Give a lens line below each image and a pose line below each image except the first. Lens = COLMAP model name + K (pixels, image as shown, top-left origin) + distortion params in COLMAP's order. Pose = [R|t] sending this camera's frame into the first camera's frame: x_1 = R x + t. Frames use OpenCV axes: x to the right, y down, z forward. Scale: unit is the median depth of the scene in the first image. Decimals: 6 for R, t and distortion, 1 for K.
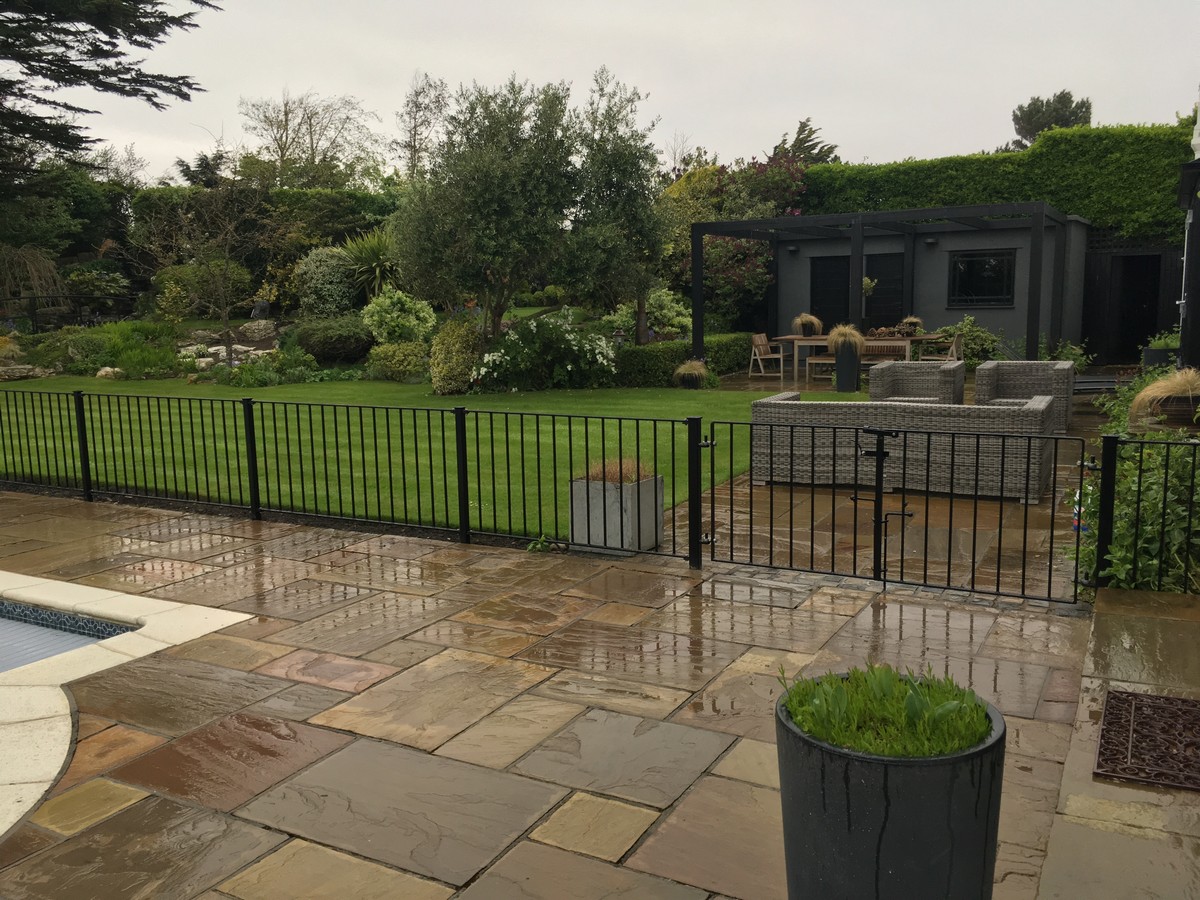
lens RADIAL K [[1010.3, 0, 600.0], [0, 1010.3, 450.0], [0, 0, 1]] dist [0.012558, 0.010461]
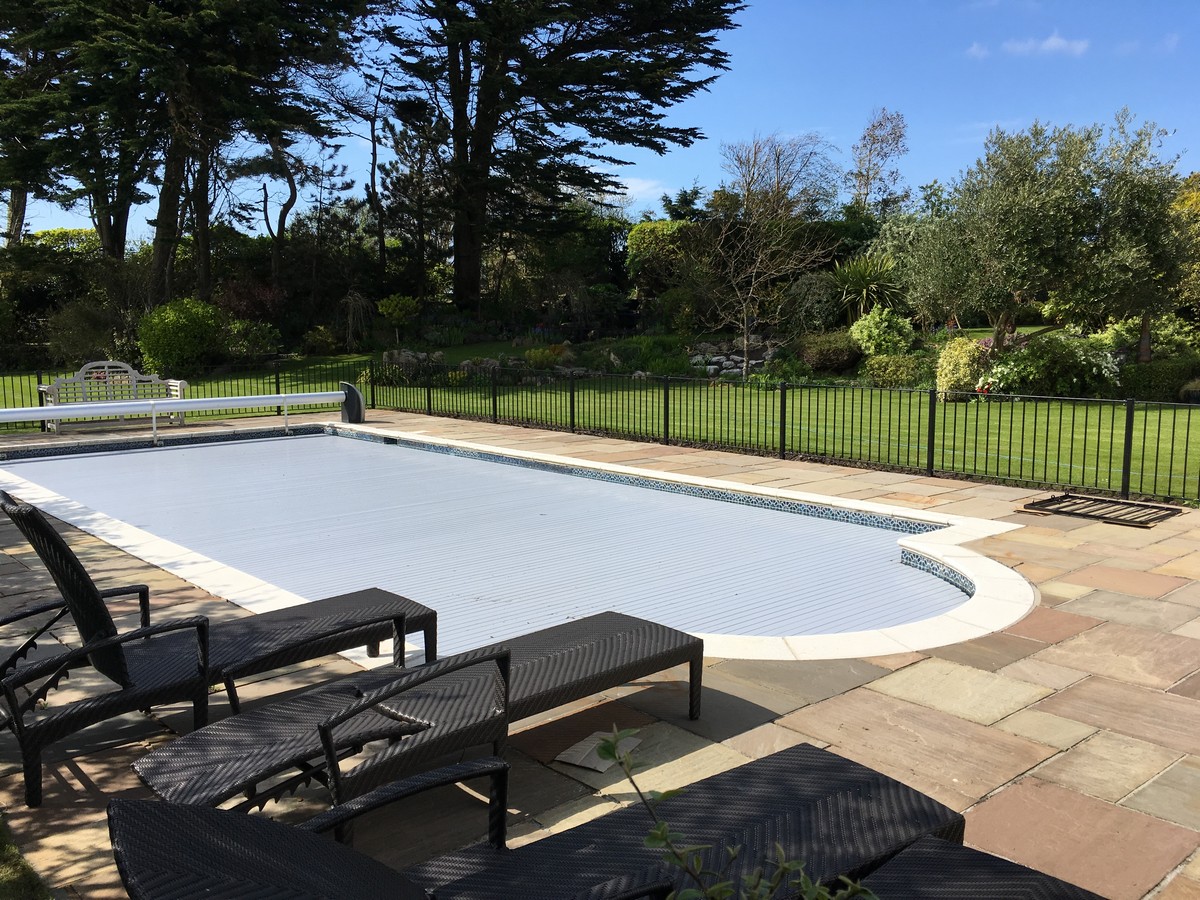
lens RADIAL K [[1038.4, 0, 601.2], [0, 1038.4, 413.4], [0, 0, 1]] dist [0.063608, -0.089438]
pose [[0.944407, 0.040173, -0.326316, -0.109363], [-0.058183, 0.997263, -0.045616, 0.026216], [0.323590, 0.062066, 0.944159, -0.171033]]
